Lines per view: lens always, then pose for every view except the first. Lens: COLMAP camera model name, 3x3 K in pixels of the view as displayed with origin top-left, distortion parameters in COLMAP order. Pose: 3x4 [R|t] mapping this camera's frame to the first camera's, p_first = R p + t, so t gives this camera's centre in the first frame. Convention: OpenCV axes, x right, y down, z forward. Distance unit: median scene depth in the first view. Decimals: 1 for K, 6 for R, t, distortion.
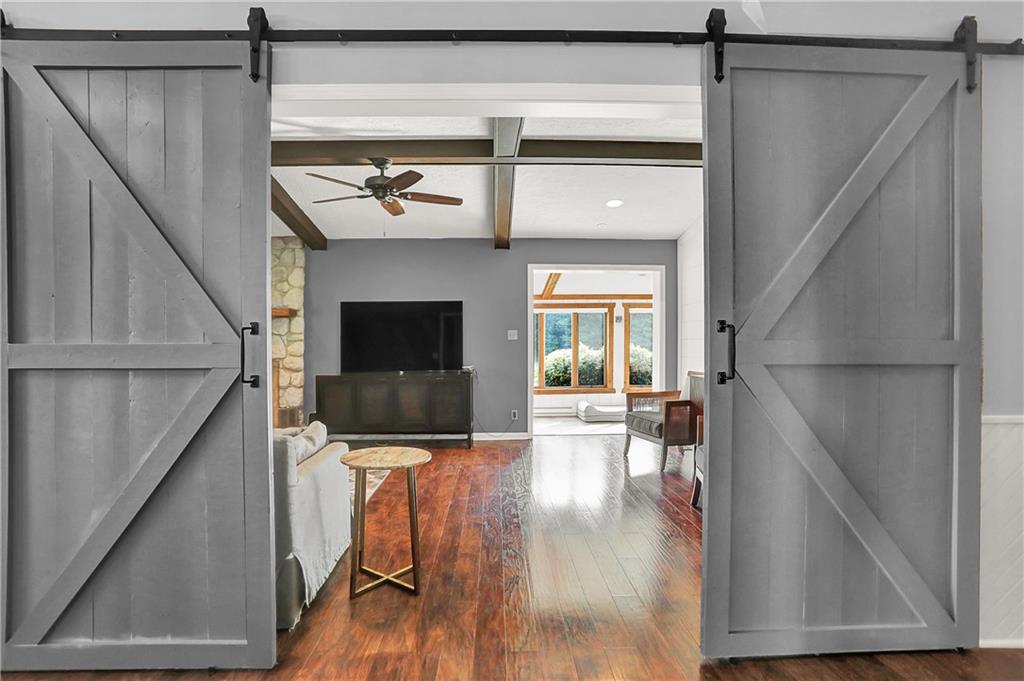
lens RADIAL K [[510.3, 0, 495.4], [0, 510.3, 338.6], [0, 0, 1]] dist [-0.070776, 0.037226]
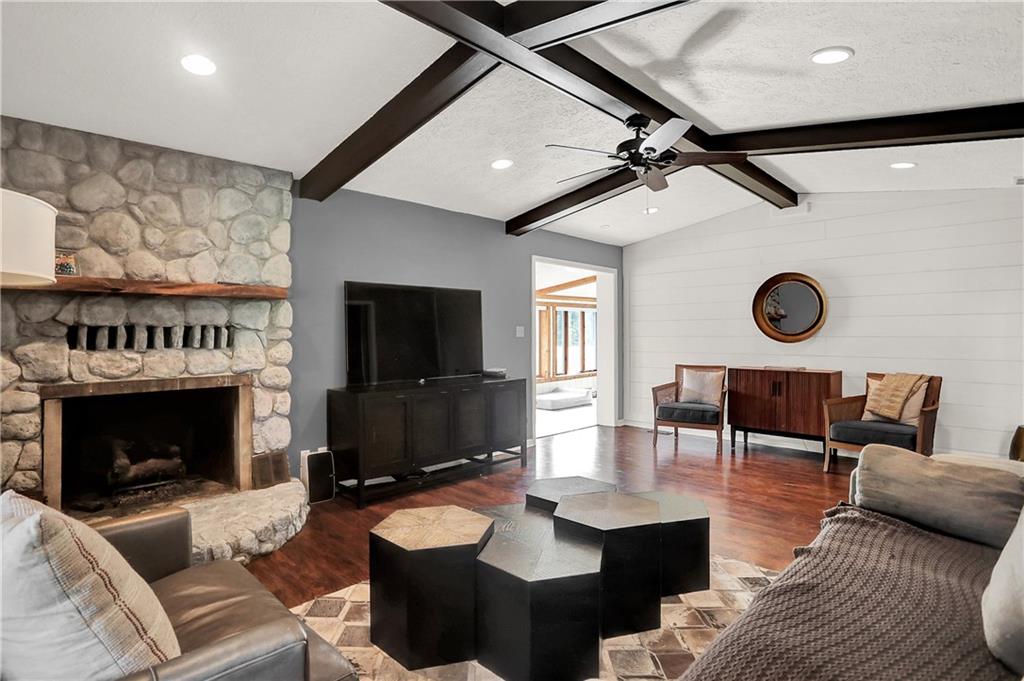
lens RADIAL K [[510.3, 0, 495.4], [0, 510.3, 338.6], [0, 0, 1]] dist [-0.070776, 0.037226]
pose [[0.739176, -0.004249, 0.673499, -0.610794], [-0.002954, 0.999950, 0.009551, -0.004212], [-0.673506, -0.009049, 0.739126, 0.373955]]
